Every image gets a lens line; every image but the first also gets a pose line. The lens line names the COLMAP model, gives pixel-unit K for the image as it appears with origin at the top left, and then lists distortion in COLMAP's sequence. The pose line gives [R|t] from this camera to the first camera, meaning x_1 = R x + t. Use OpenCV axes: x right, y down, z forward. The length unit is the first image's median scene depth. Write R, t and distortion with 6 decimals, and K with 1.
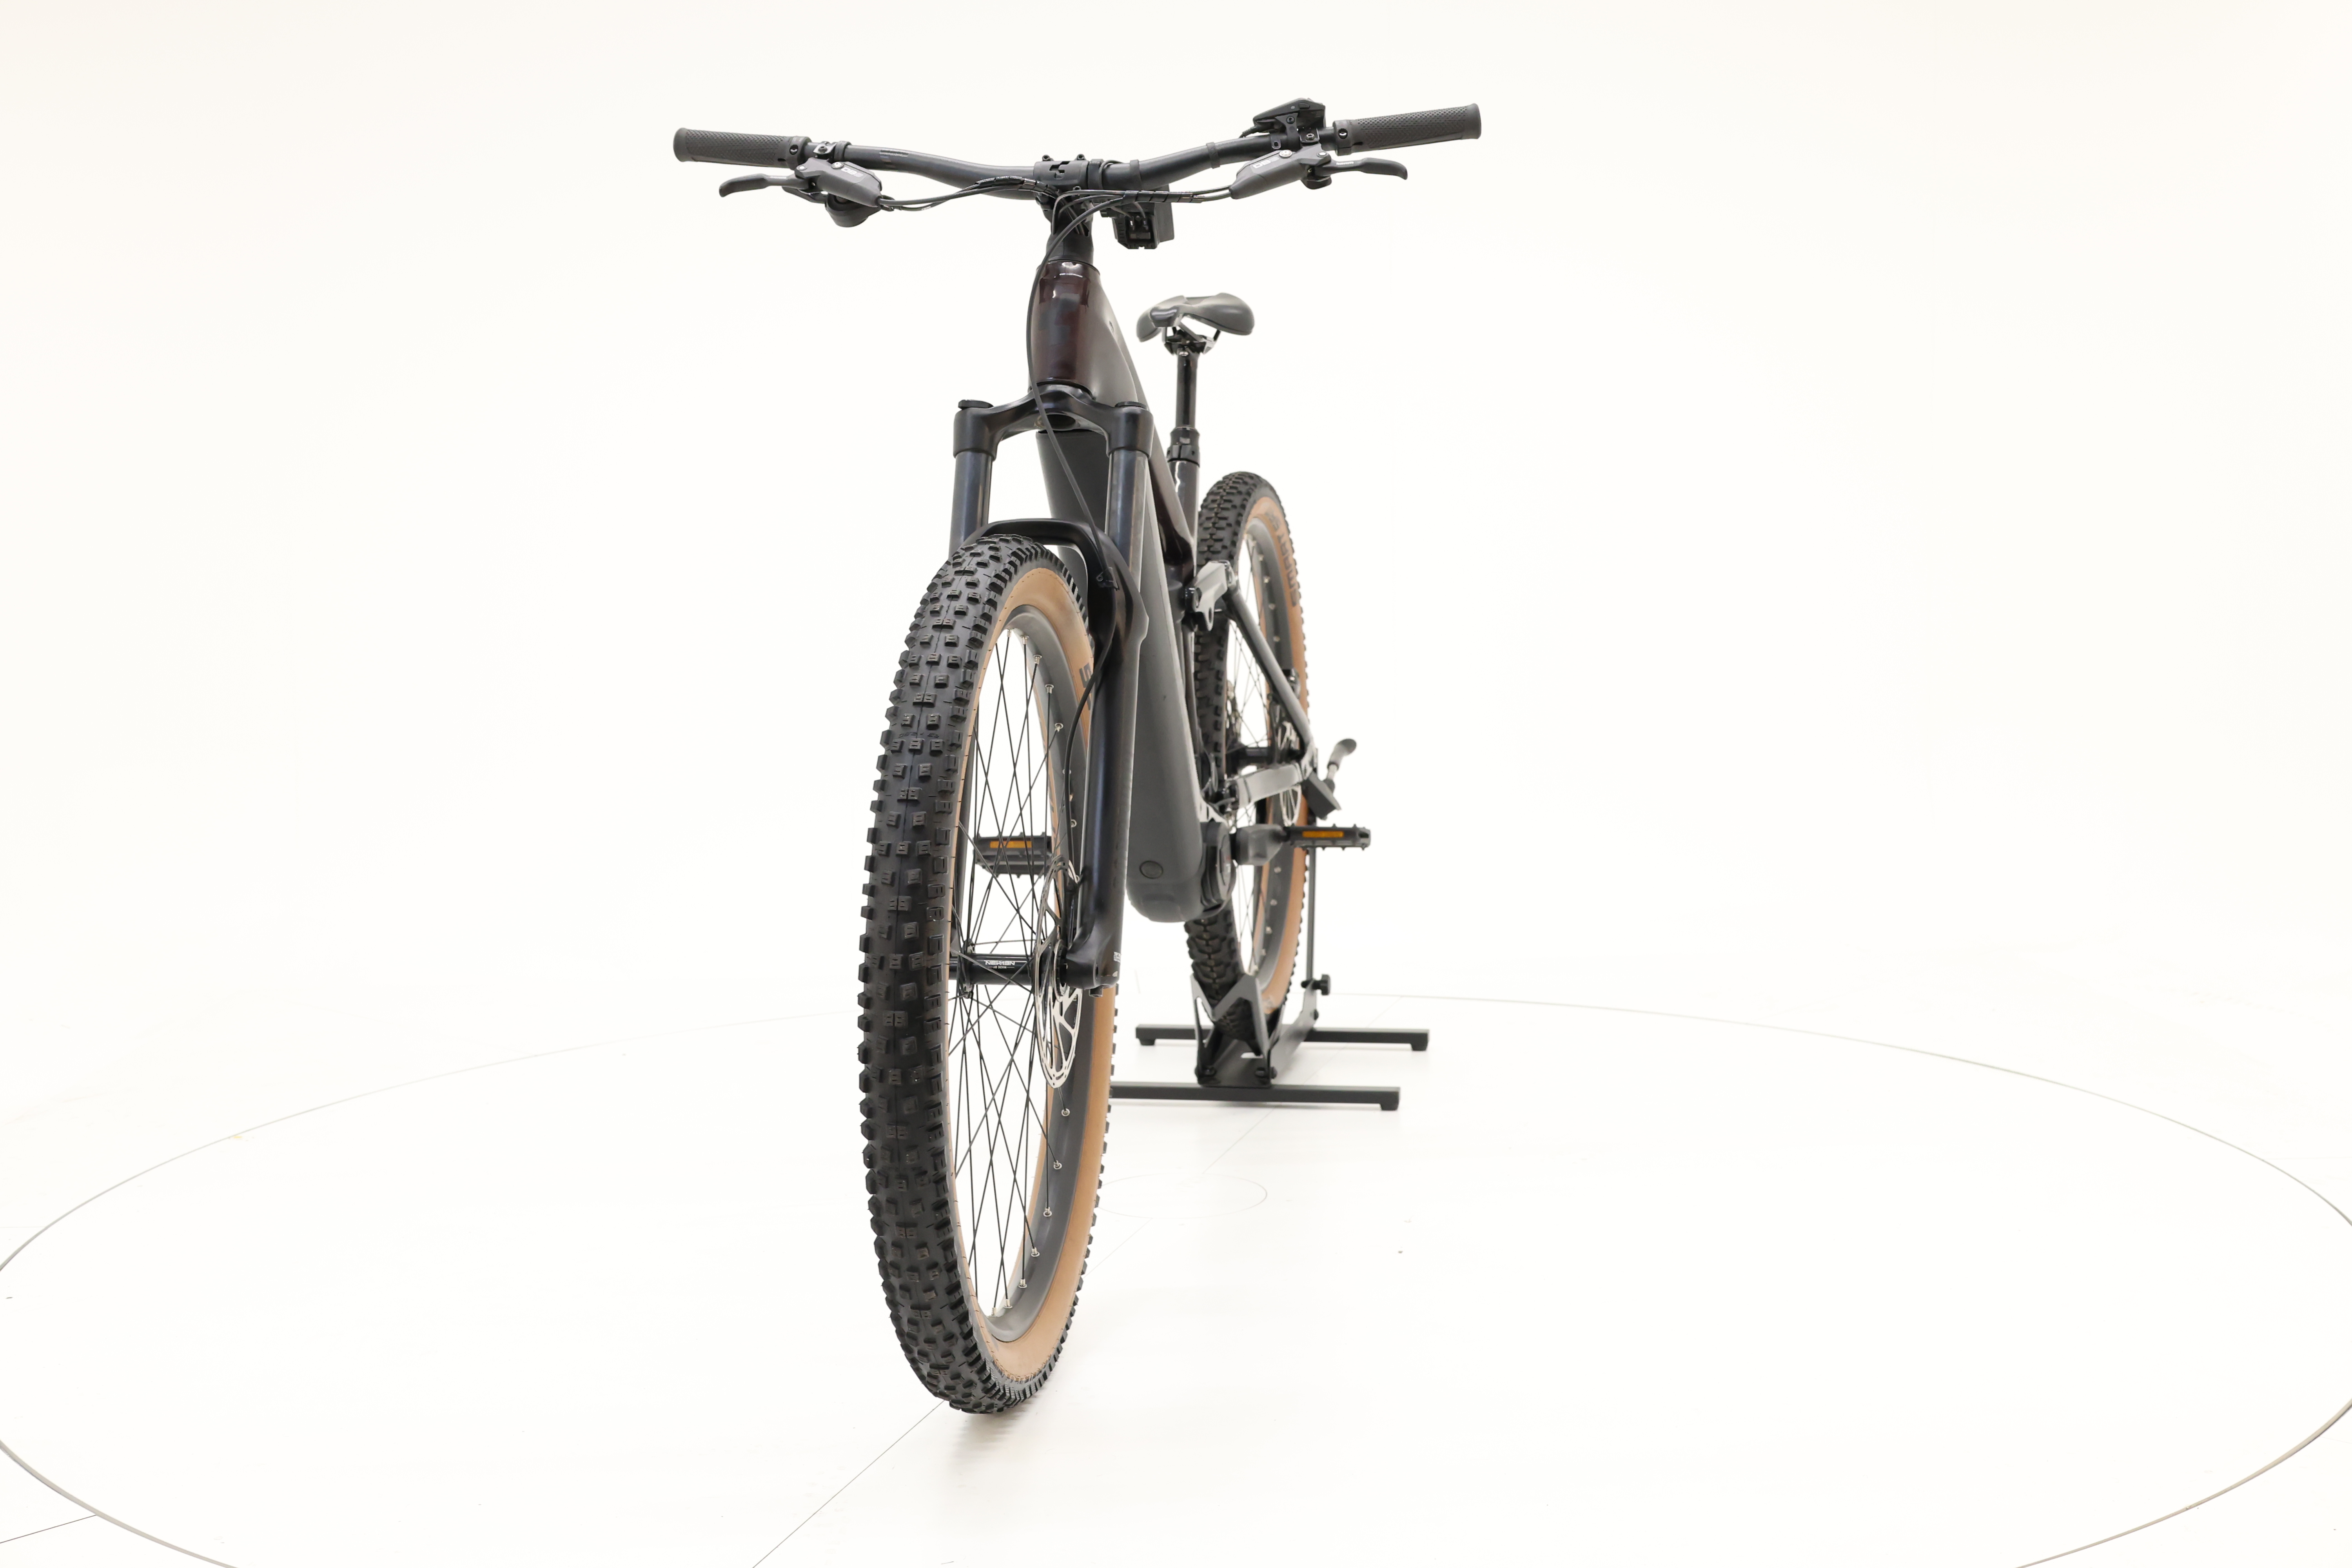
lens RADIAL K [[2634.6, 0, 1170.2], [0, 2634.6, 791.8], [0, 0, 1]] dist [0.017510, 0.000000]
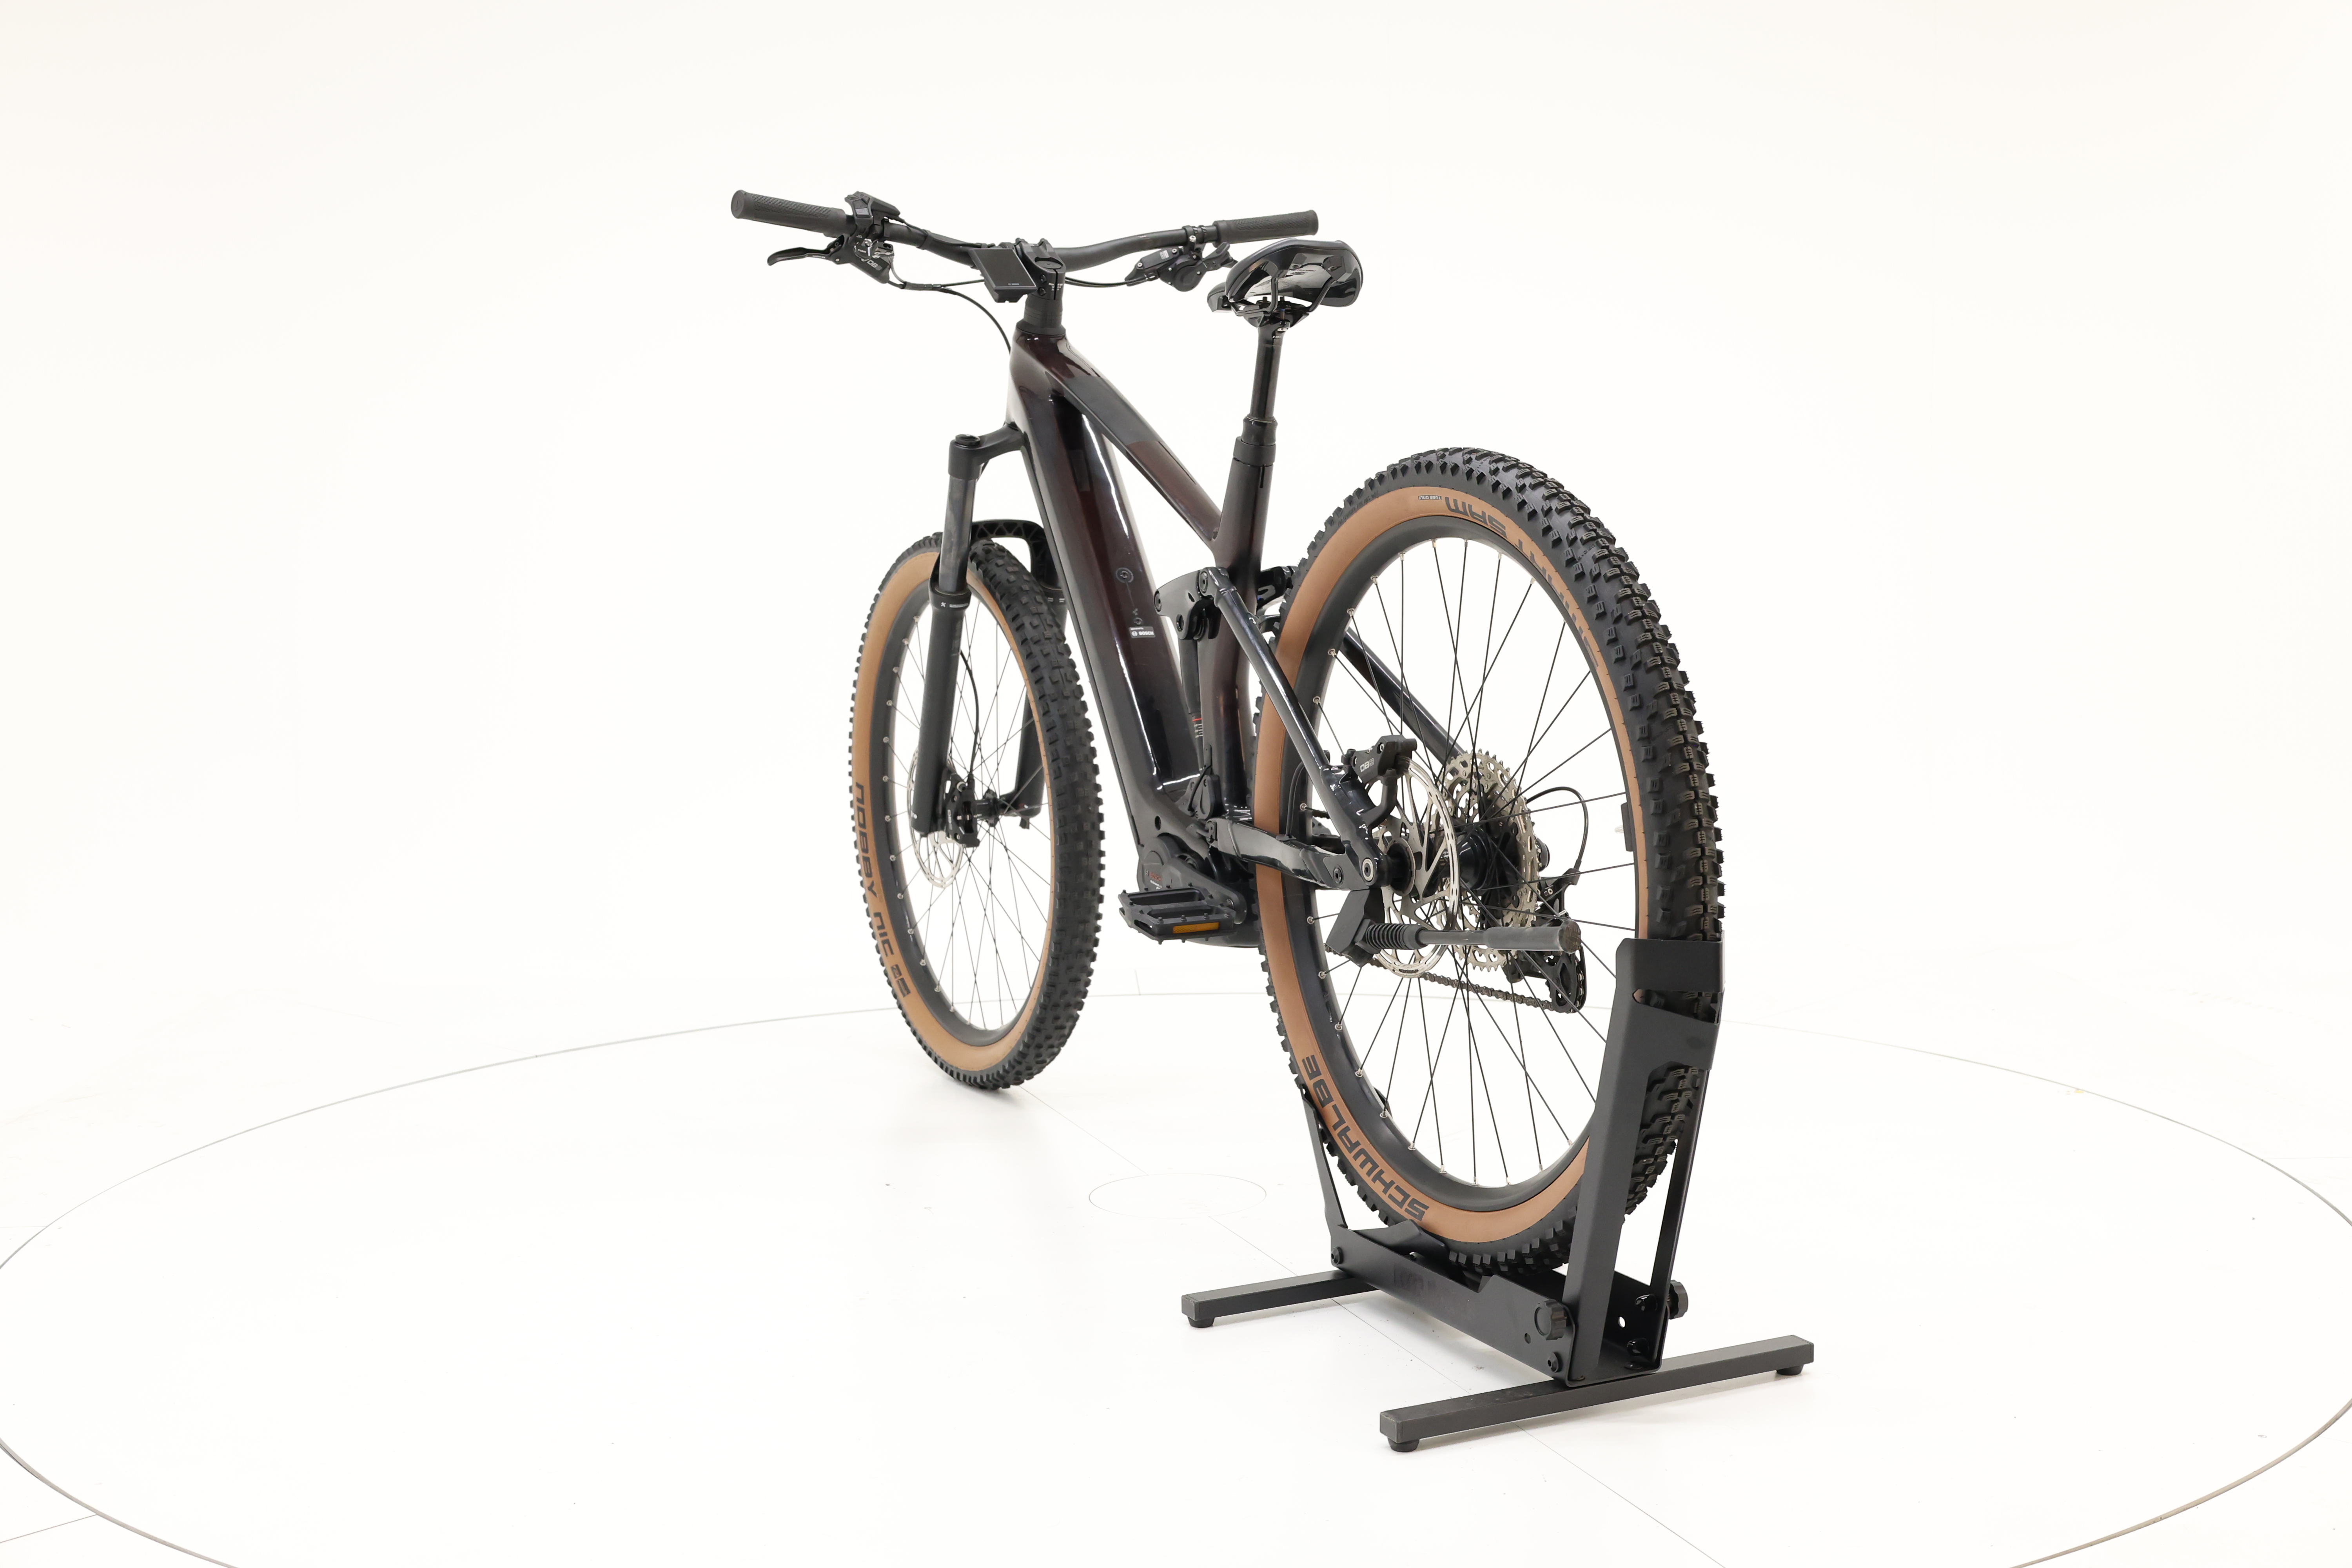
lens RADIAL K [[2634.6, 0, 1184.5], [0, 2634.6, 788.3], [0, 0, 1]] dist [0.017510, 0.000000]
pose [[-0.798533, 0.097596, -0.593986, 0.695032], [-0.027406, 0.979851, 0.197839, -0.235004], [0.601326, 0.174260, -0.779769, 2.101264]]
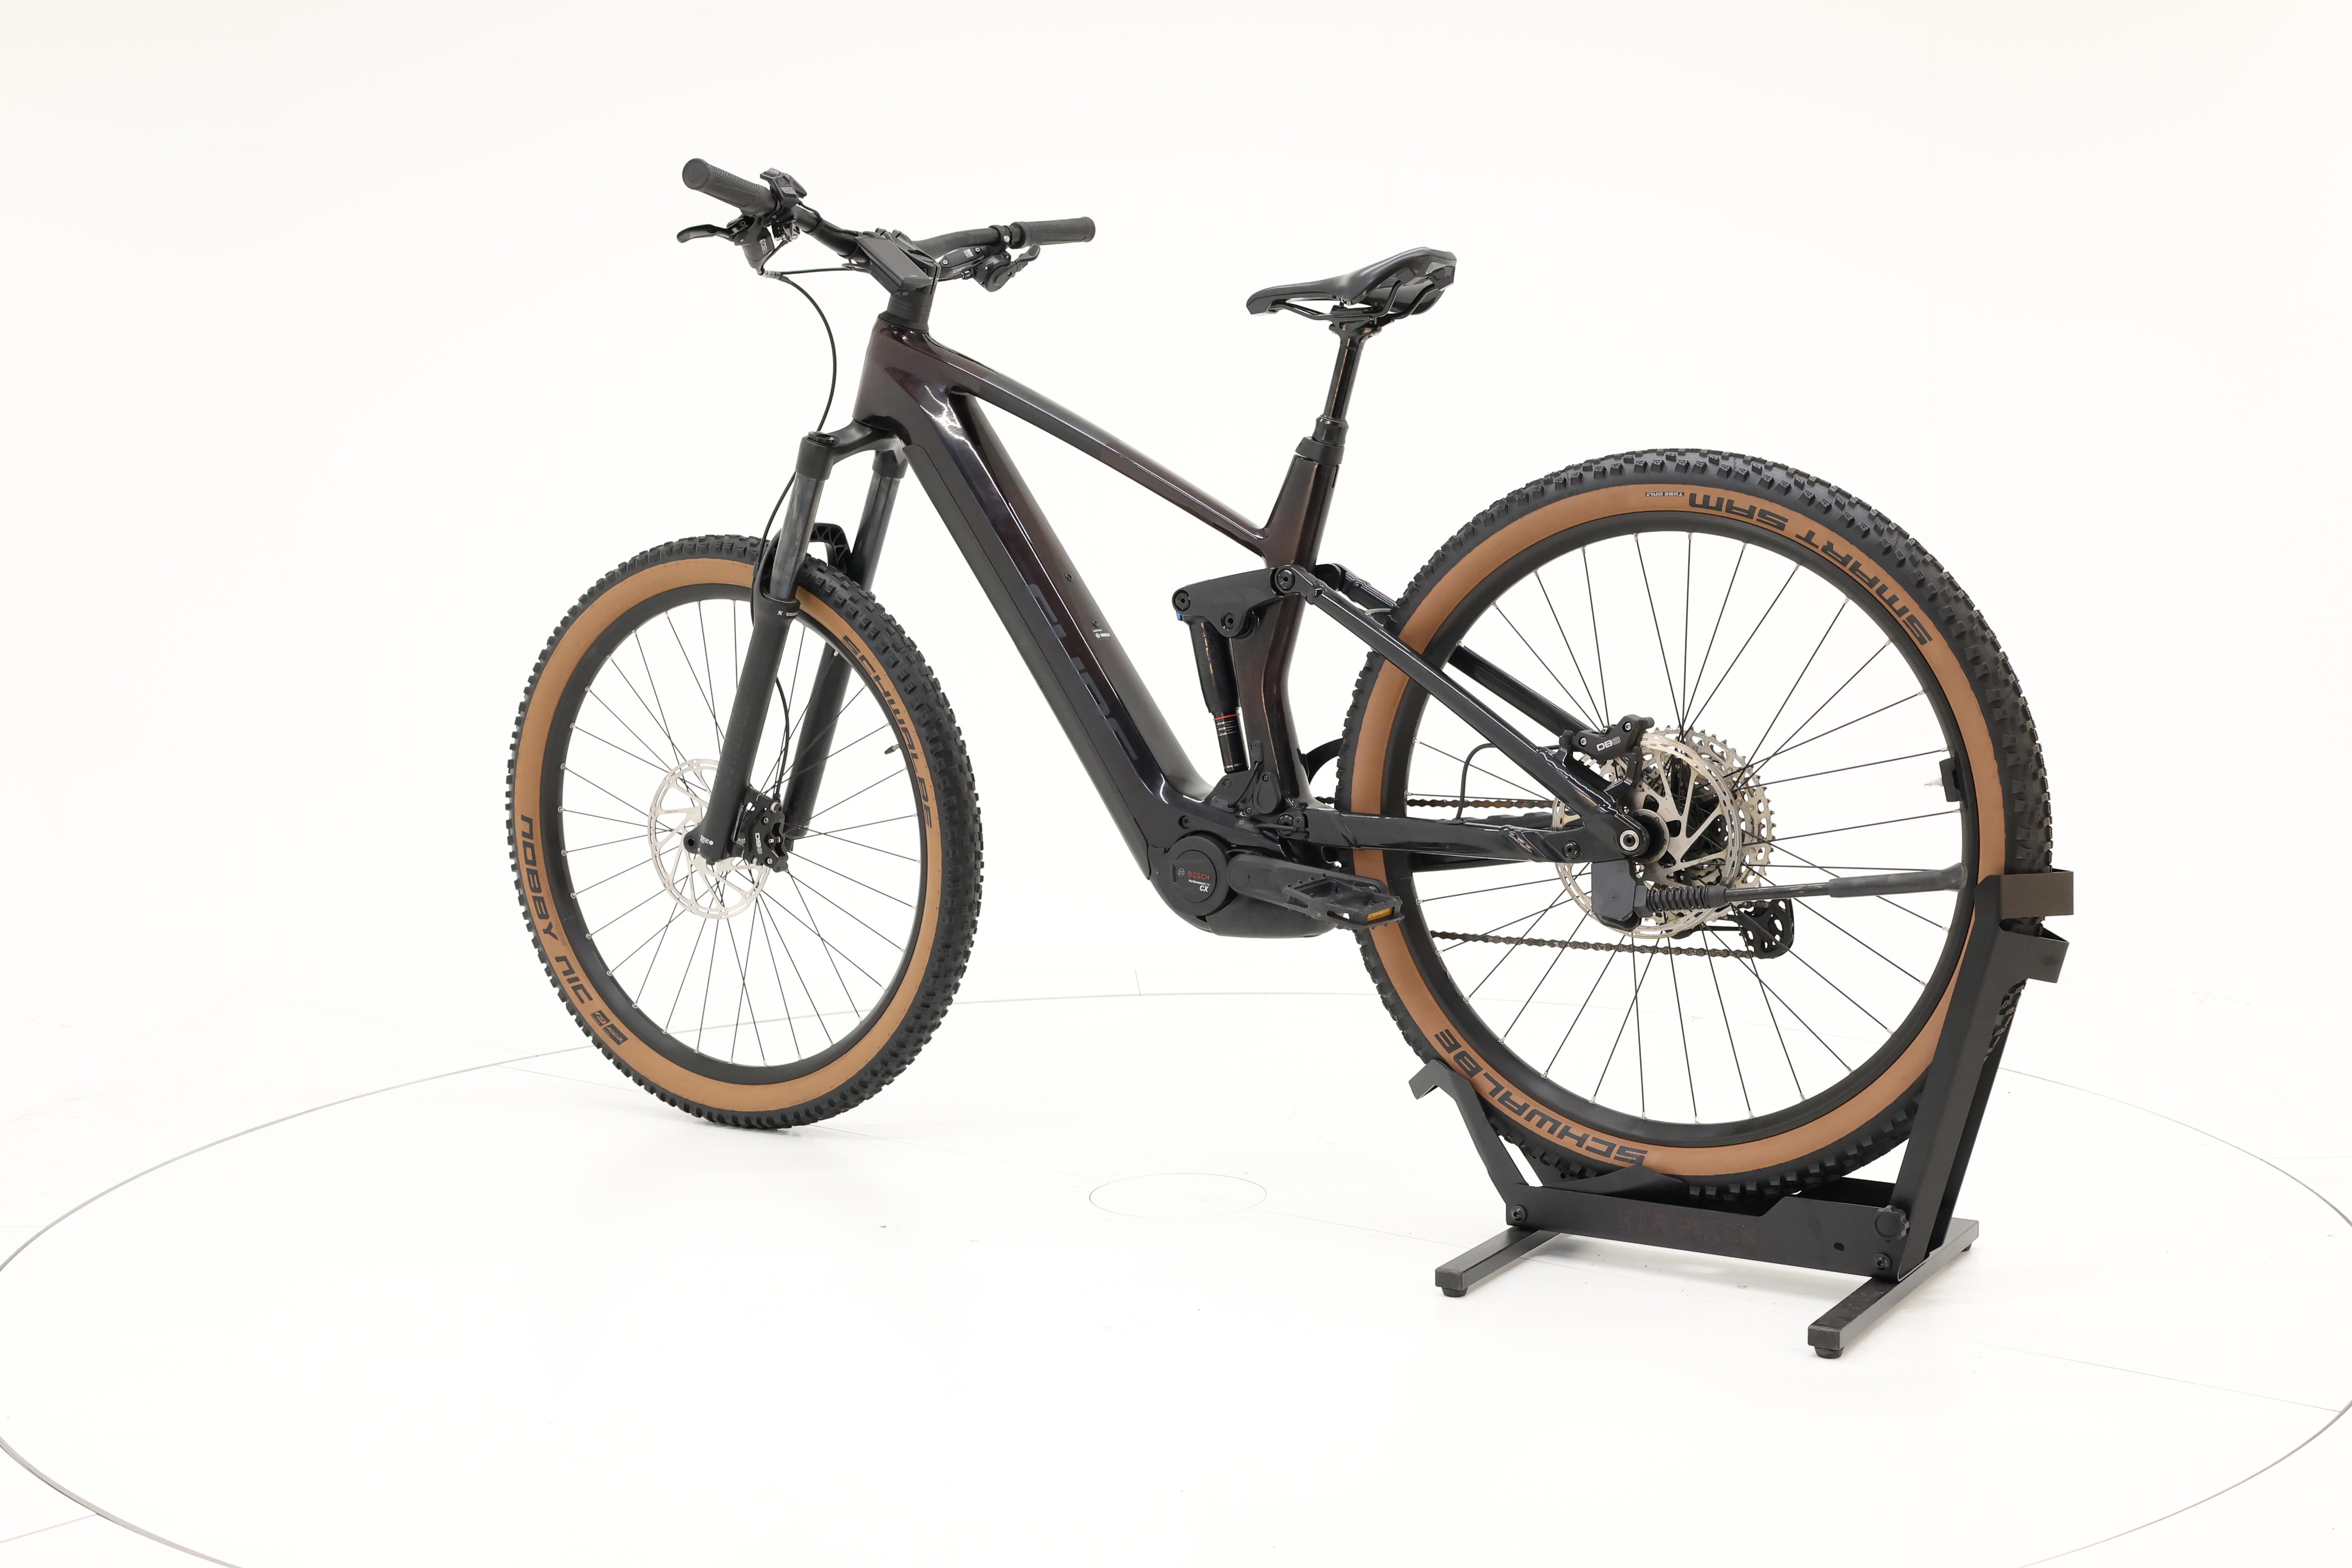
lens RADIAL K [[2634.6, 0, 1181.4], [0, 2634.6, 785.9], [0, 0, 1]] dist [0.017510, 0.000000]
pose [[-0.372930, 0.121621, -0.919854, 1.082939], [-0.071212, 0.984696, 0.159066, -0.190497], [0.925123, 0.124825, -0.358562, 1.605186]]
